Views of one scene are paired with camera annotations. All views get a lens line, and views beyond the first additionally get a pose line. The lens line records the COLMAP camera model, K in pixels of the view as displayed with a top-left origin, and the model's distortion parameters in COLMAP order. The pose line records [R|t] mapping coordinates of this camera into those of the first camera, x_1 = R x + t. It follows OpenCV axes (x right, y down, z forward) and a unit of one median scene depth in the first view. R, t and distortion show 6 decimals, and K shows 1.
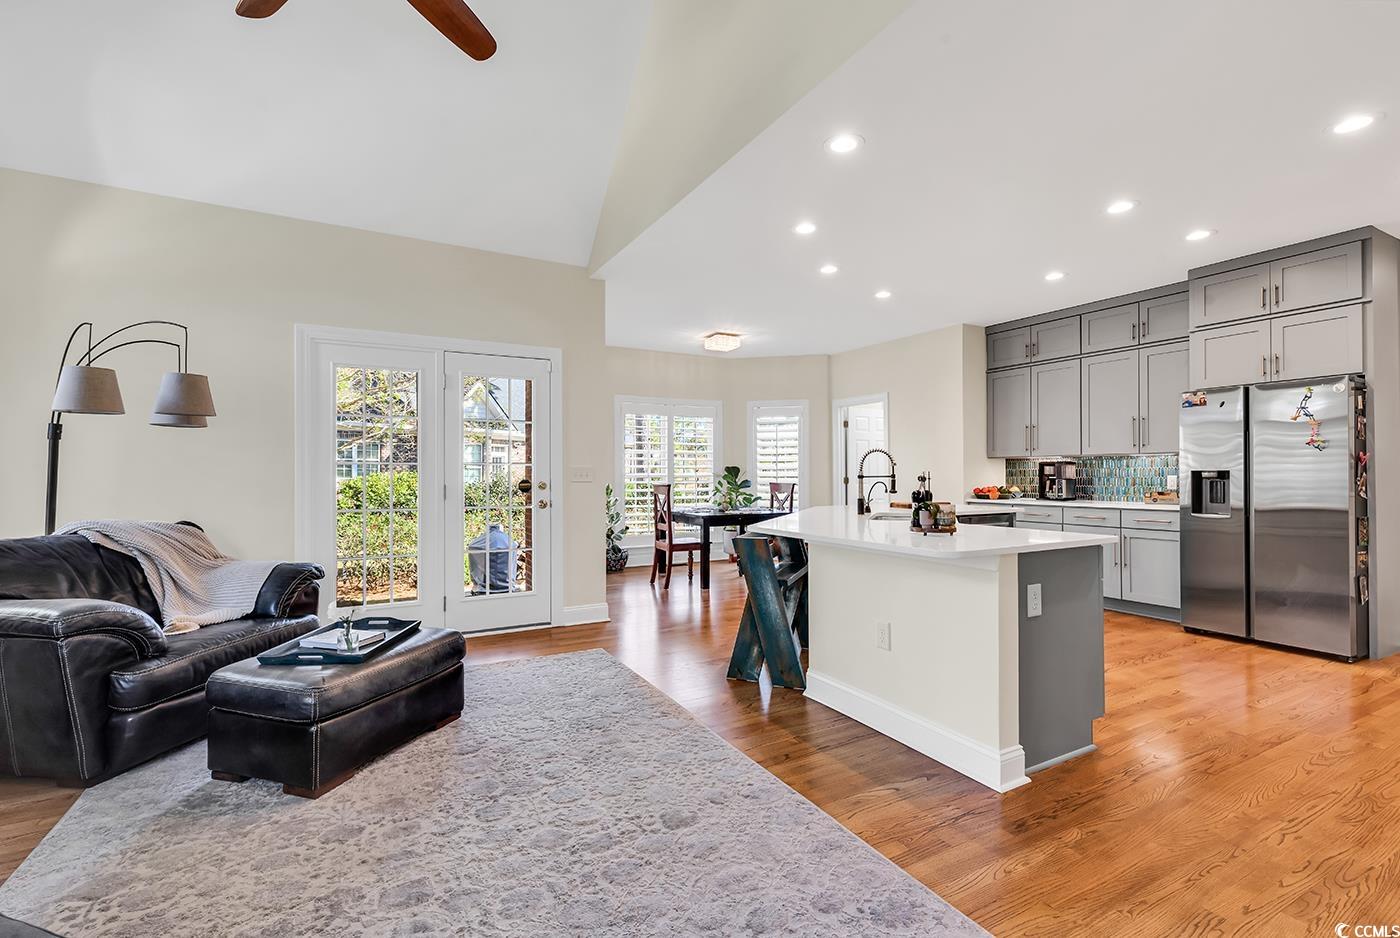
lens RADIAL K [[632.5, 0, 709.6], [0, 632.5, 464.5], [0, 0, 1]] dist [0.000413, -0.000544]
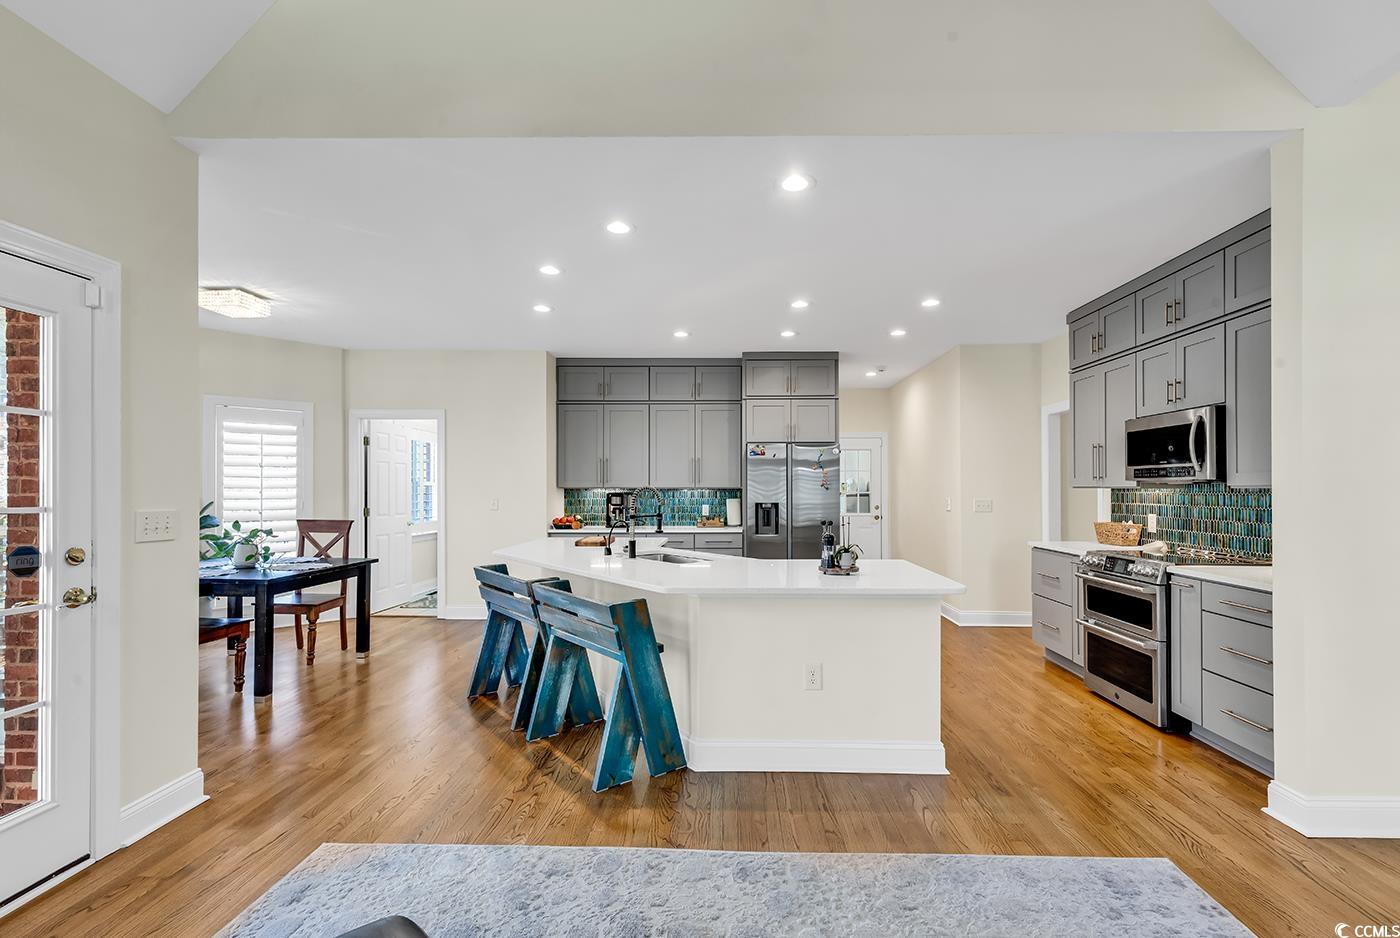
lens RADIAL K [[632.5, 0, 711.3], [0, 632.5, 482.8], [0, 0, 1]] dist [0.000413, -0.000544]
pose [[0.501619, 0.011988, 0.865005, -0.349088], [-0.015437, 0.999869, -0.004905, -0.019260], [-0.864951, -0.010893, 0.501739, 0.313003]]
